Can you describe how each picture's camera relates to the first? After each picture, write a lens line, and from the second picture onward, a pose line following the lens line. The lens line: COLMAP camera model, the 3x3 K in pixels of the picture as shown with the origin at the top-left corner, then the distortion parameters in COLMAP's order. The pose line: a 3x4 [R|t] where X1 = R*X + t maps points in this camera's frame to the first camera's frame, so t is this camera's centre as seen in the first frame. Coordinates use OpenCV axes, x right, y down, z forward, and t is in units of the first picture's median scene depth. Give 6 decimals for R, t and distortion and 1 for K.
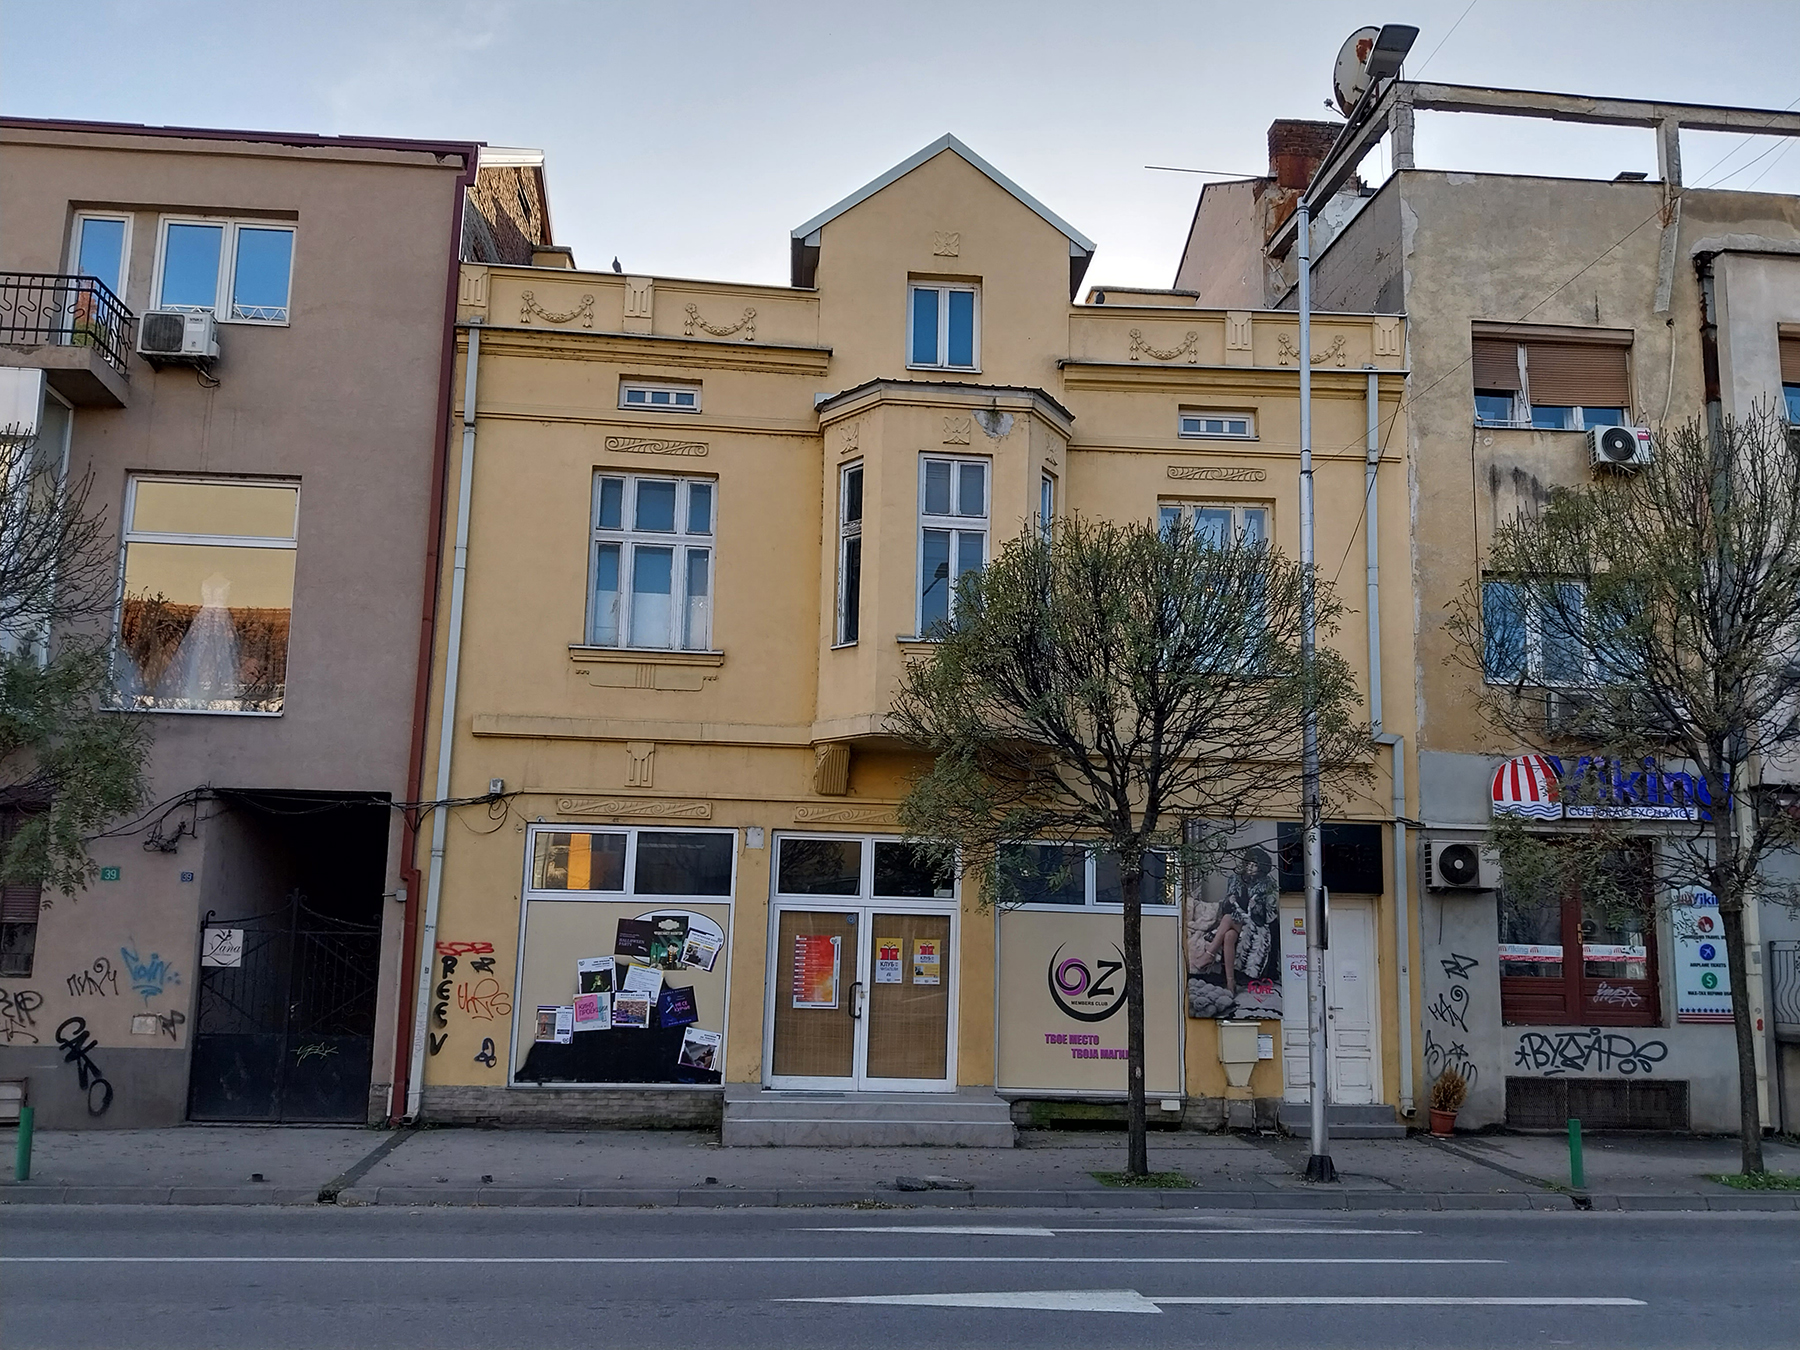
lens RADIAL K [[1548.9, 0, 900.0], [0, 1548.9, 675.0], [0, 0, 1]] dist [0.096647, -0.183565]
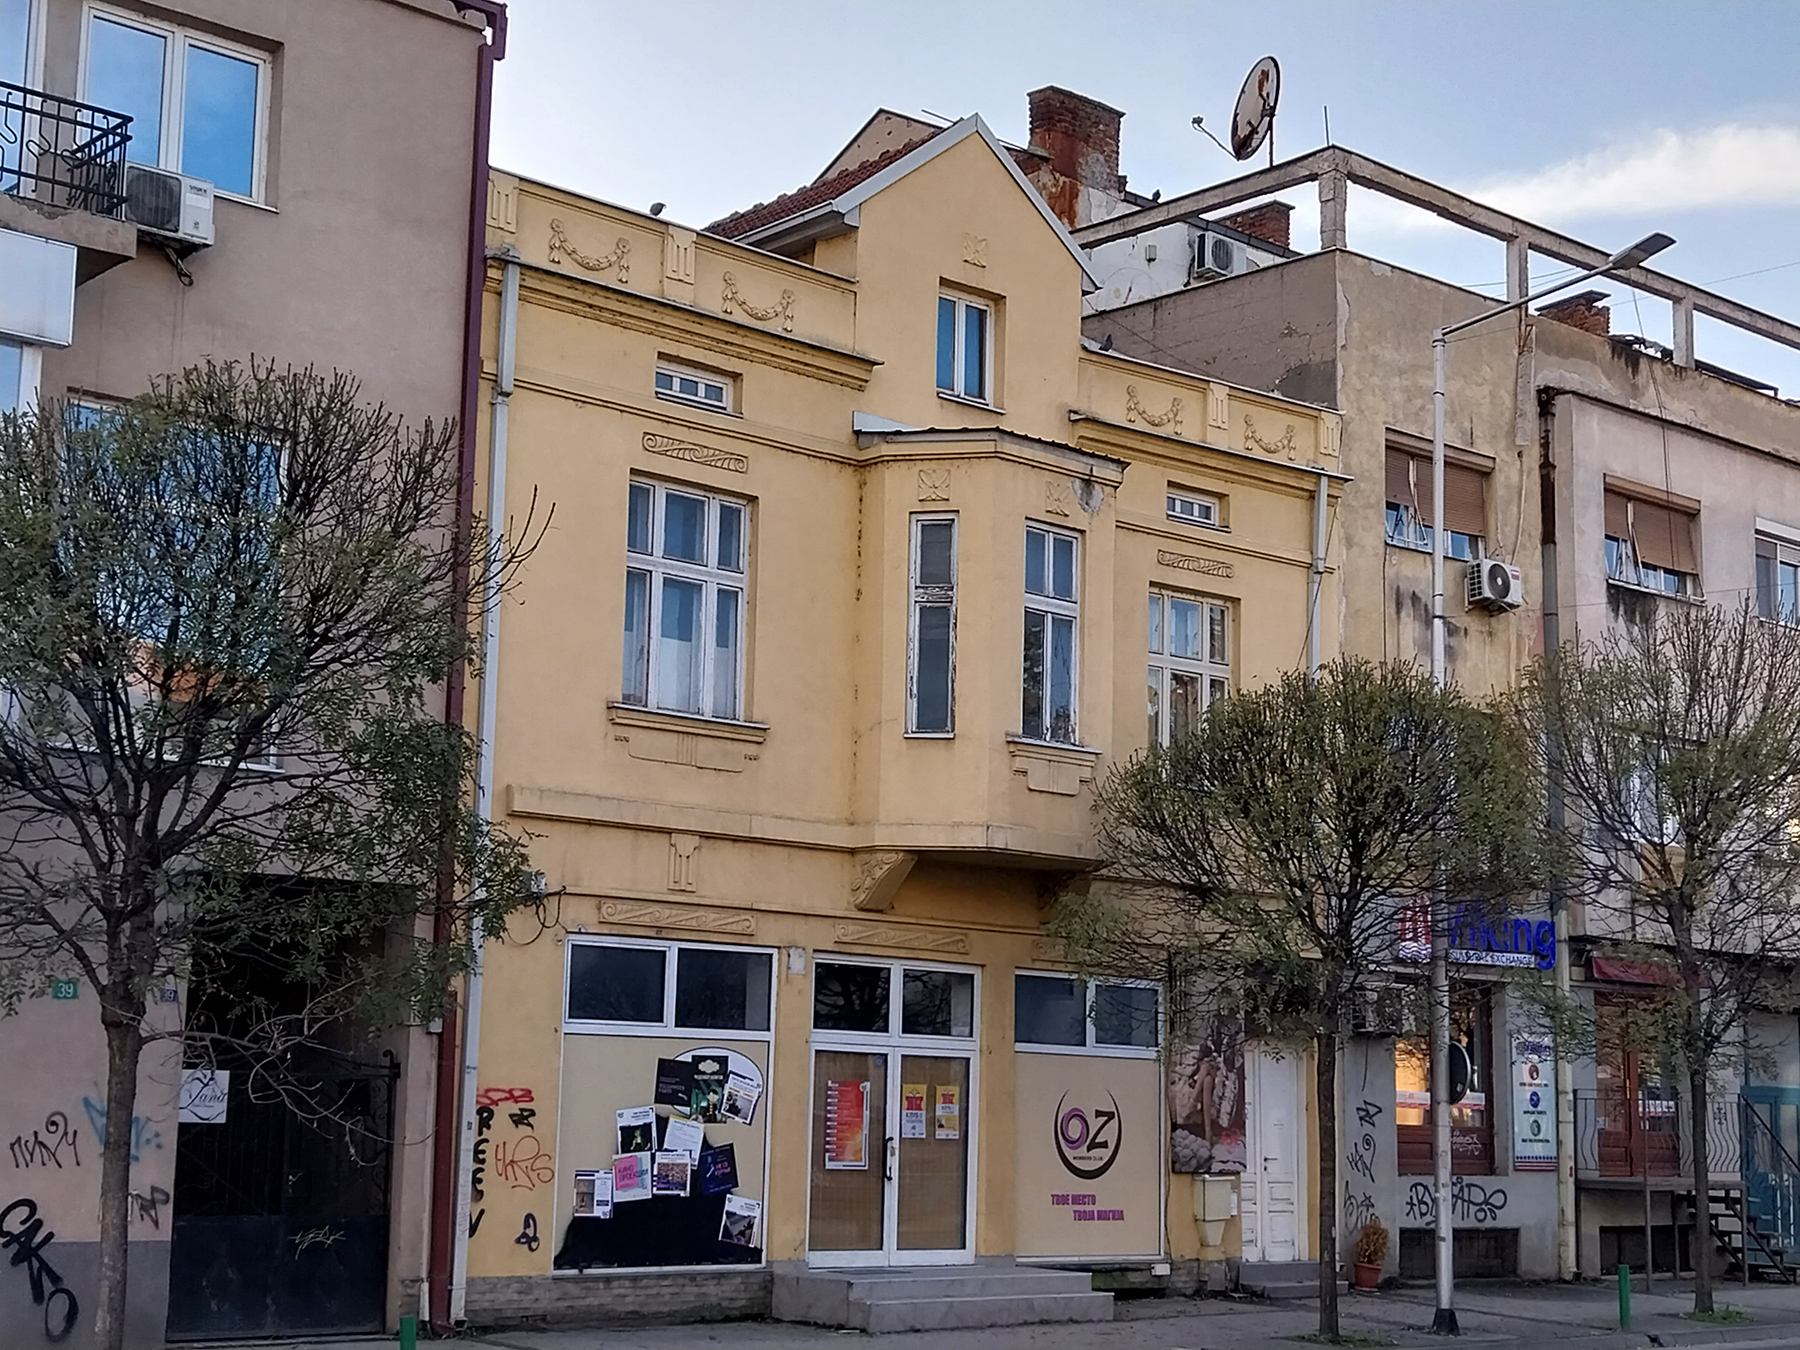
lens RADIAL K [[2558.5, 0, 900.0], [0, 2558.5, 675.0], [0, 0, 1]] dist [0.192466, -0.534611]
pose [[0.816792, 0.093533, 0.569301, -0.826033], [-0.107028, 0.994208, -0.009786, -0.035961], [-0.566918, -0.052938, 0.822071, -0.126521]]
